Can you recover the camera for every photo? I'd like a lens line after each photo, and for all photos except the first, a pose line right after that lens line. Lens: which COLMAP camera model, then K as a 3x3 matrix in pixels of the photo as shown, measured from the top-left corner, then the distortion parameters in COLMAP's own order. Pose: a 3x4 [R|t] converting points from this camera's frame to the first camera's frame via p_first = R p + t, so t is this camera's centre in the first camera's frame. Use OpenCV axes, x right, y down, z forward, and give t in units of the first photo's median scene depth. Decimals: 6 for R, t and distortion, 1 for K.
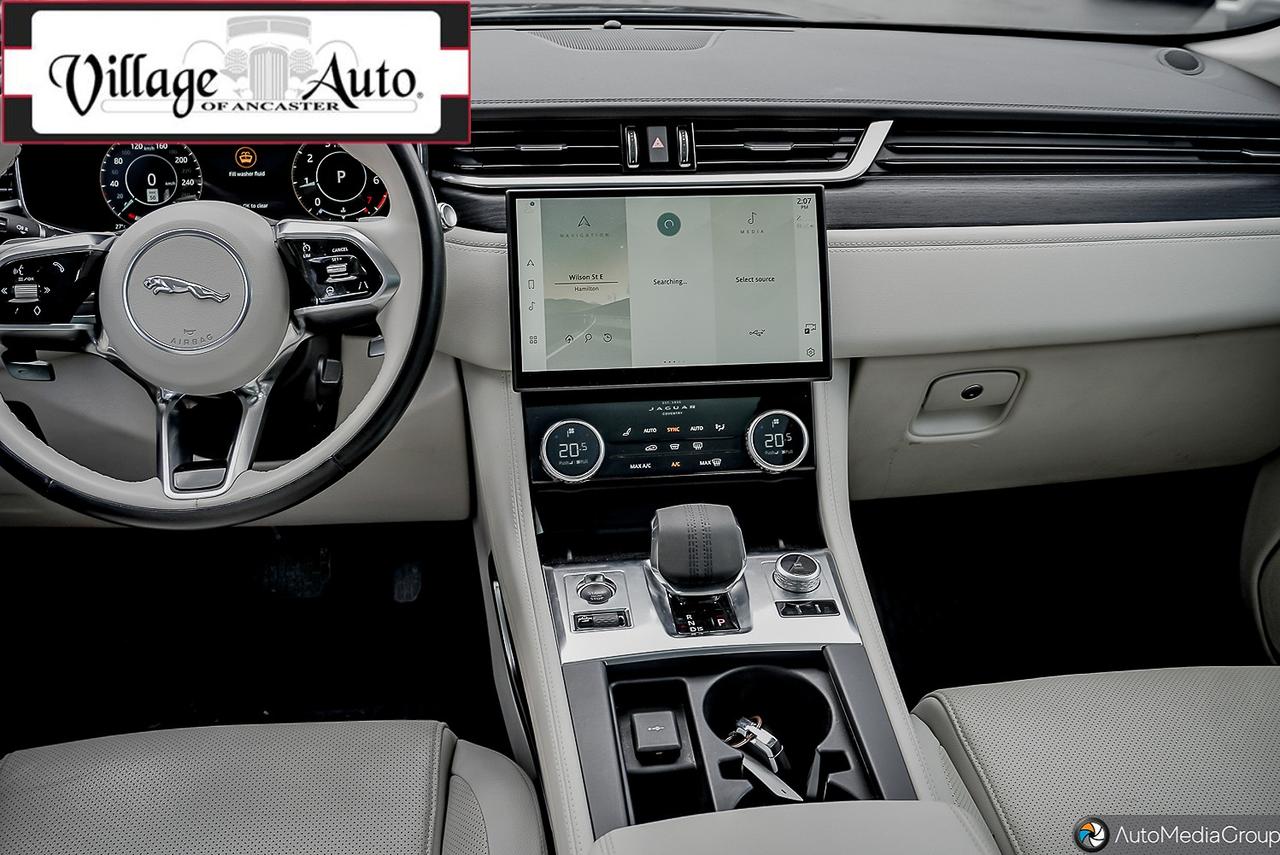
lens RADIAL K [[1273.9, 0, 629.3], [0, 1273.9, 417.3], [0, 0, 1]] dist [-0.003512, 0.008758]
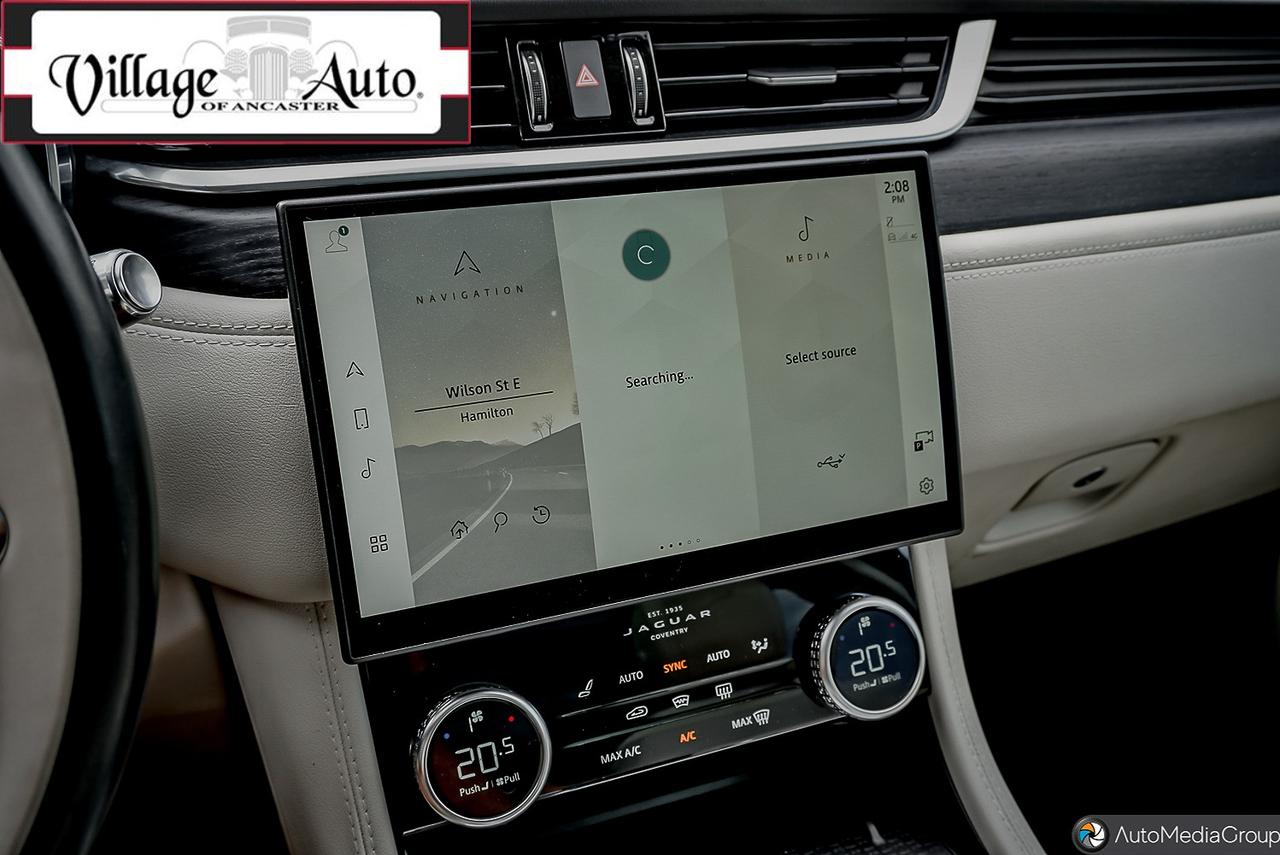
lens RADIAL K [[1173.6, 0, 640.0], [0, 1173.6, 427.5], [0, 0, 1]] dist [-0.000396, 0.002054]
pose [[0.965975, -0.100131, 0.238465, -0.078556], [0.078137, 0.991916, 0.099985, -0.130114], [-0.246549, -0.077950, 0.965990, 0.573320]]
